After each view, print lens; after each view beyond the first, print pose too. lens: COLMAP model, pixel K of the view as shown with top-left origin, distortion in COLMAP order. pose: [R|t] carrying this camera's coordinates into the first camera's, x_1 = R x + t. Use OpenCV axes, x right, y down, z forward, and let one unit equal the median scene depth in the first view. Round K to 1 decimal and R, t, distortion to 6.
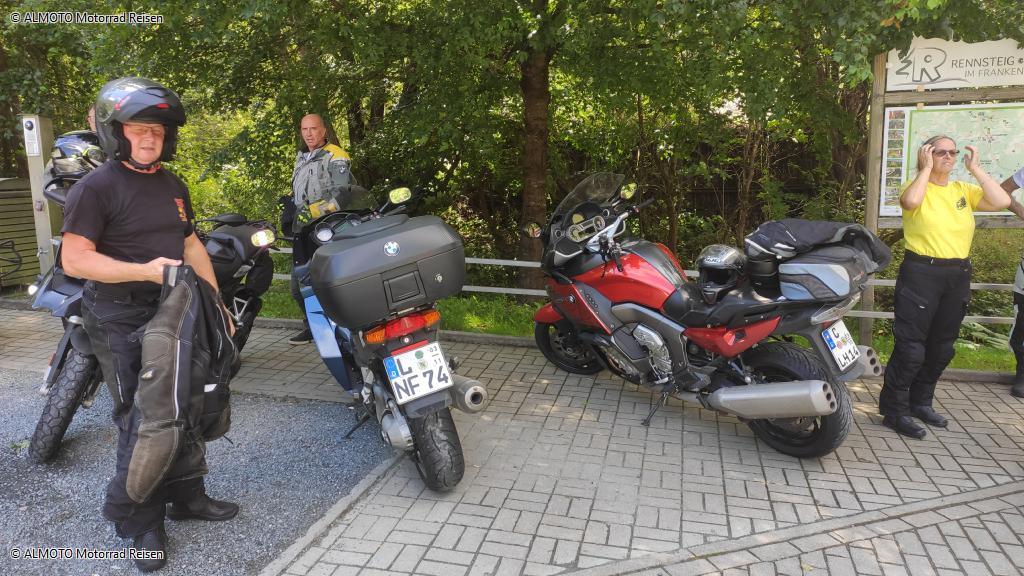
lens RADIAL K [[782.2, 0, 512.0], [0, 782.2, 288.0], [0, 0, 1]] dist [0.043793, 0.000064]
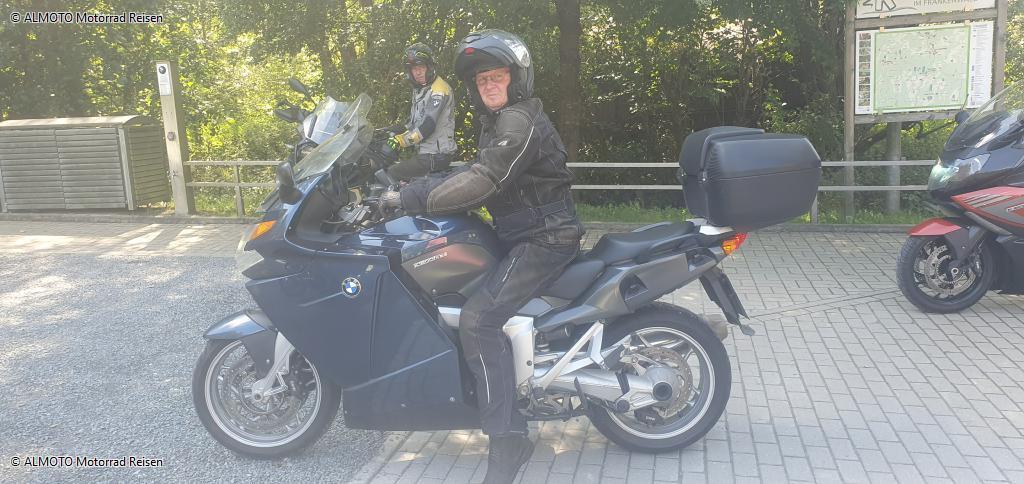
lens RADIAL K [[885.5, 0, 512.0], [0, 885.5, 242.0], [0, 0, 1]] dist [0.081690, 0.001680]
pose [[0.997533, -0.044952, 0.053927, -0.197142], [0.045110, 0.998981, -0.001722, 0.099714], [-0.053795, 0.004150, 0.998543, -0.466286]]
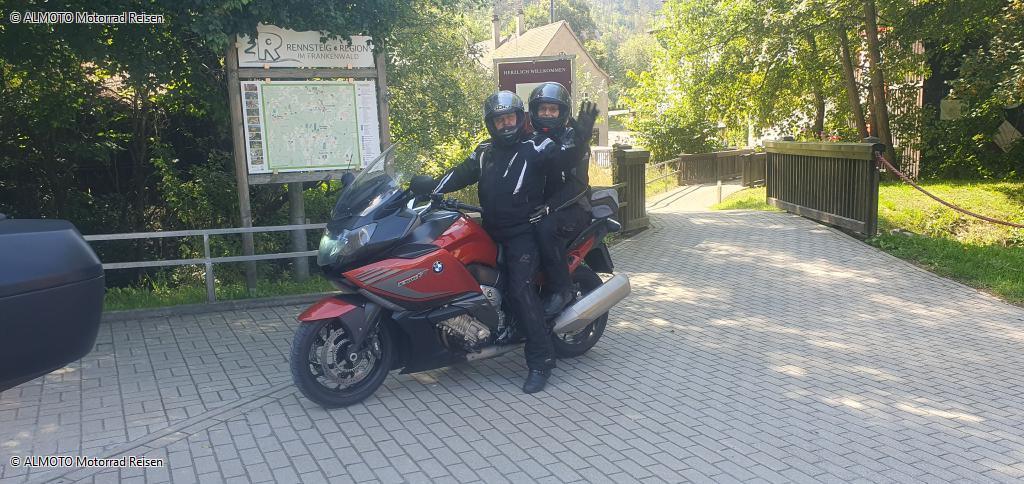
lens RADIAL K [[852.6, 0, 511.9], [0, 852.6, 257.5], [0, 0, 1]] dist [0.042970, 0.004569]
pose [[0.780752, -0.103886, 0.616145, -0.021399], [0.121512, 0.992500, 0.013366, 0.062297], [-0.612912, 0.064433, 0.787519, -0.224932]]
